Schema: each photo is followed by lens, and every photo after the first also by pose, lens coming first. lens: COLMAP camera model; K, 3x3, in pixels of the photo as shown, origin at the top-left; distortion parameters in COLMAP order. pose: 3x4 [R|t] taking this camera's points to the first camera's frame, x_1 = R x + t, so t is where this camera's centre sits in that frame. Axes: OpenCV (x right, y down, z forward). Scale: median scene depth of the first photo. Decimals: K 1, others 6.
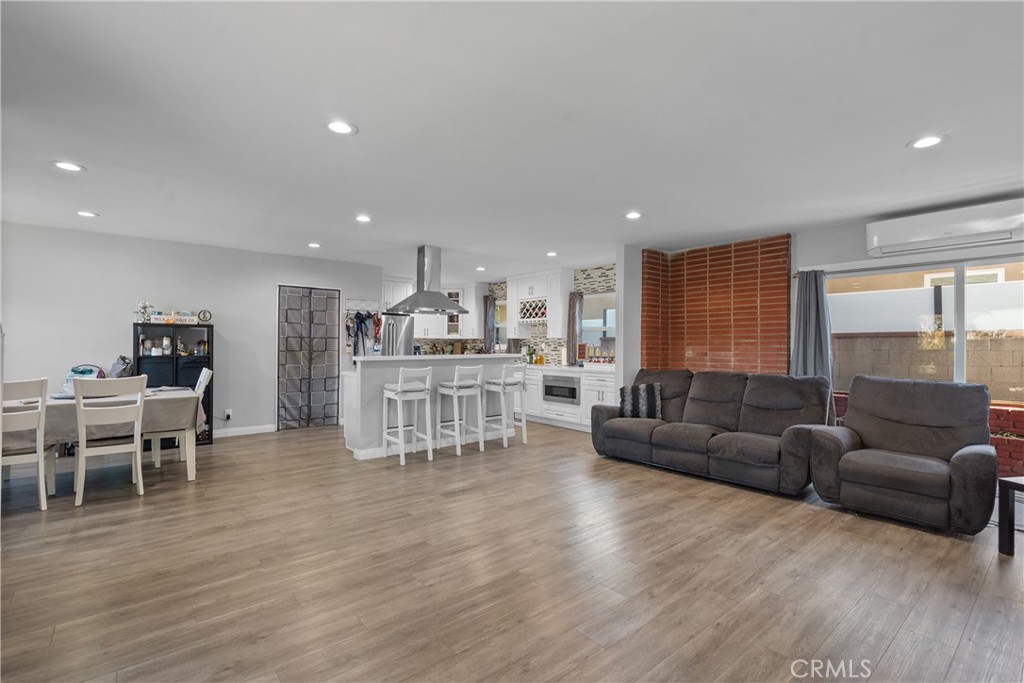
lens RADIAL K [[473.7, 0, 512.4], [0, 473.7, 344.5], [0, 0, 1]] dist [-0.010140, 0.001988]
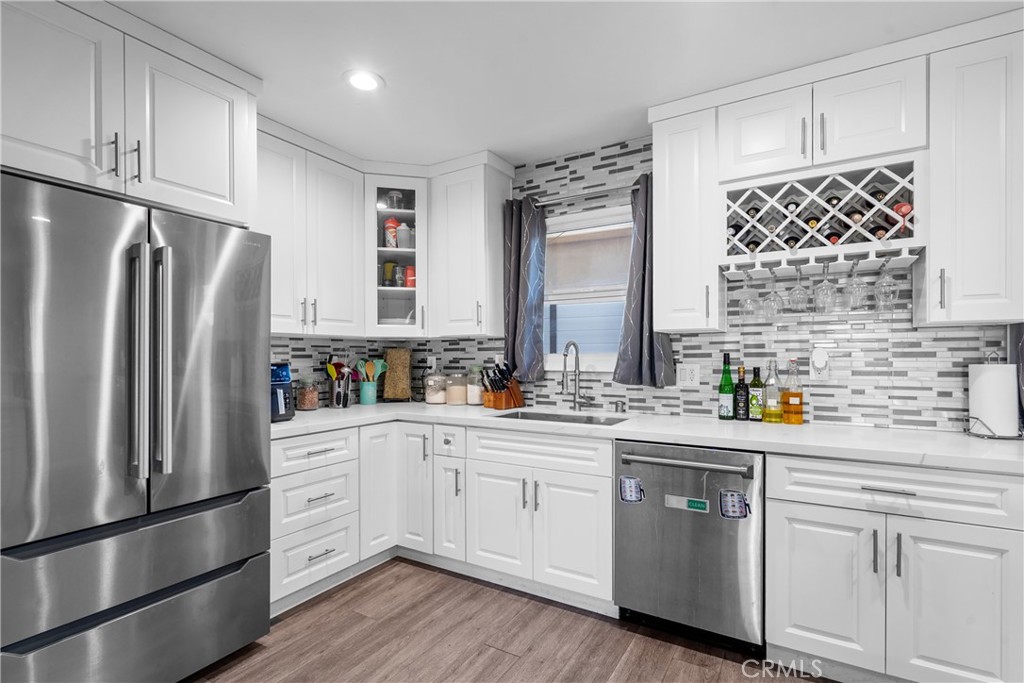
lens RADIAL K [[473.7, 0, 518.0], [0, 473.7, 353.1], [0, 0, 1]] dist [-0.010140, 0.001988]
pose [[0.938144, -0.011571, 0.346052, -0.255587], [0.010740, 0.999933, 0.004318, -0.002850], [-0.346078, -0.000334, 0.938206, 1.086450]]
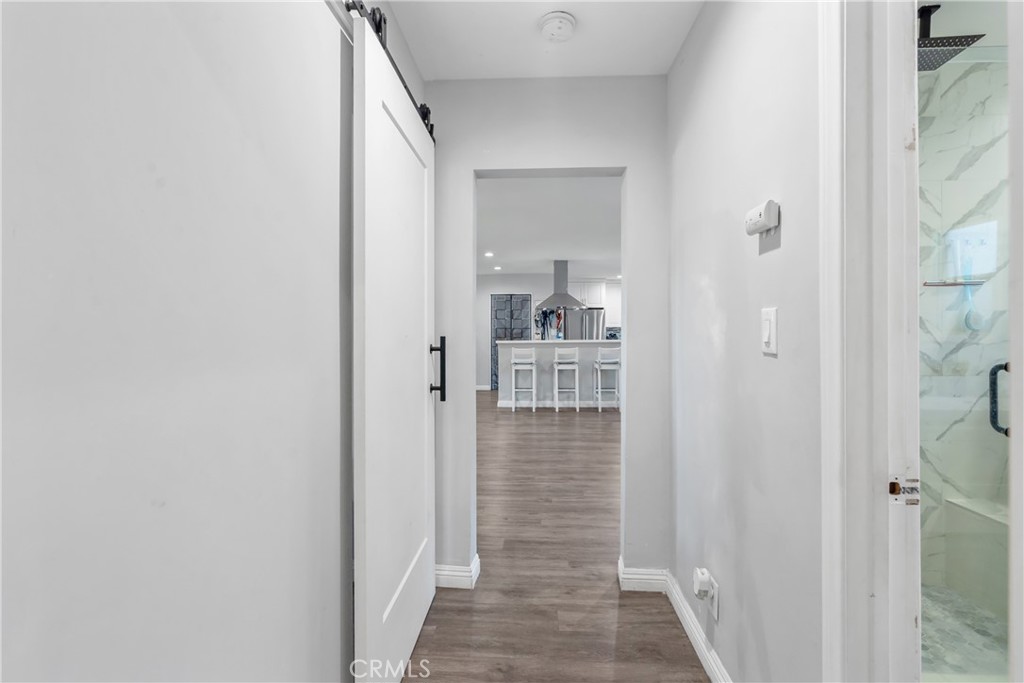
lens RADIAL K [[473.7, 0, 503.5], [0, 473.7, 332.1], [0, 0, 1]] dist [-0.010140, 0.001988]
pose [[0.741141, -0.010126, -0.671273, 0.614734], [0.010118, 0.999941, -0.003912, 0.002555], [0.671273, -0.003893, 0.741200, -0.121638]]
